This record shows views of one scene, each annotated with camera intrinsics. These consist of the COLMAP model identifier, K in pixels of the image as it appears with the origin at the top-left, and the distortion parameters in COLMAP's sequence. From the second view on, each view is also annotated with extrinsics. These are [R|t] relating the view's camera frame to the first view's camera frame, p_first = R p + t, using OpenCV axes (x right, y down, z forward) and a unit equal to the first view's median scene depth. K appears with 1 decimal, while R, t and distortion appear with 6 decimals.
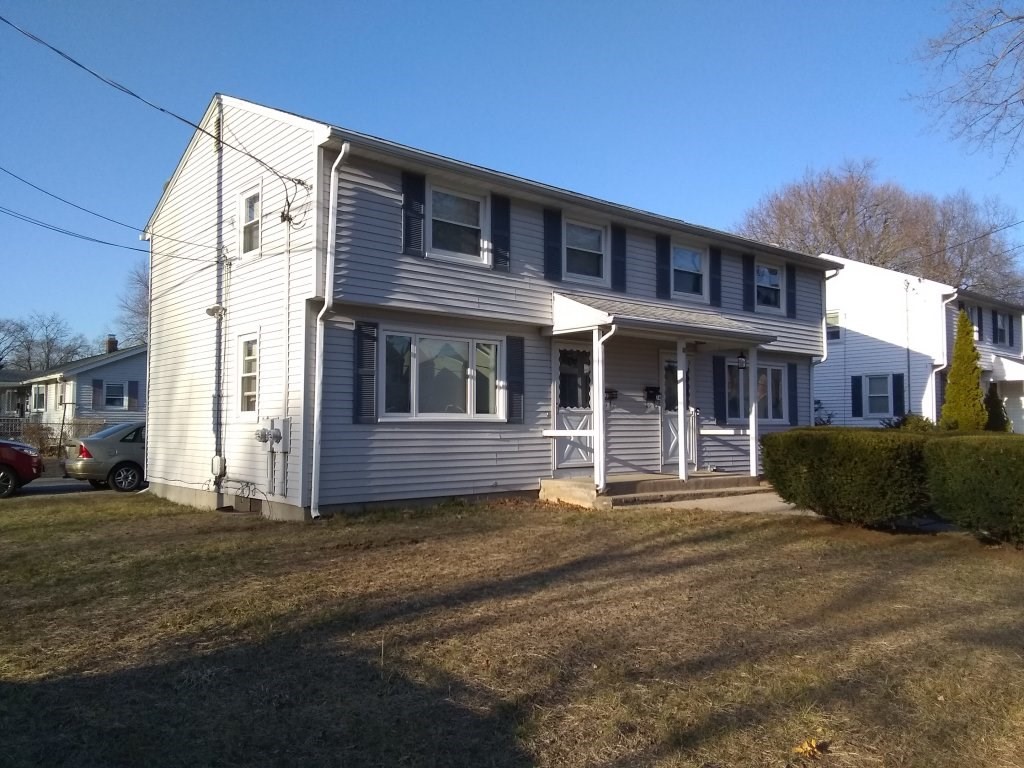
lens RADIAL K [[797.3, 0, 512.0], [0, 797.3, 384.0], [0, 0, 1]] dist [0.121189, -0.204787]
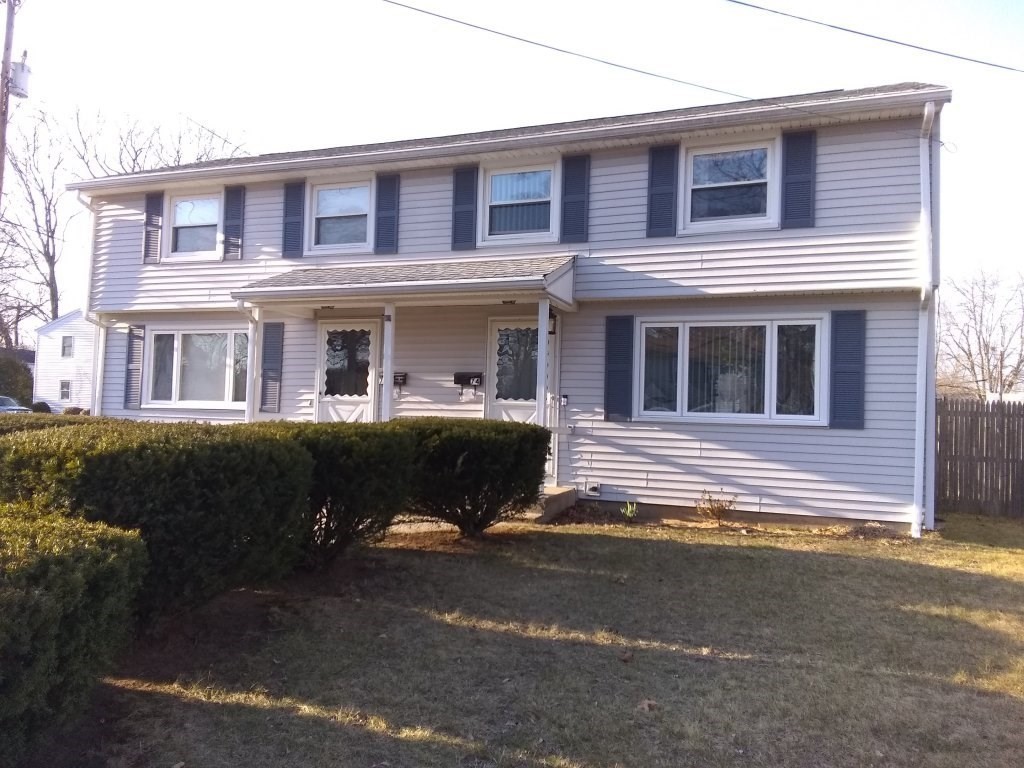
lens RADIAL K [[797.3, 0, 512.0], [0, 797.3, 384.0], [0, 0, 1]] dist [0.121189, -0.204787]
pose [[0.477981, -0.029330, -0.877880, 0.995649], [0.019038, 0.999554, -0.023029, 0.043225], [0.878164, -0.005706, 0.478326, 0.781109]]
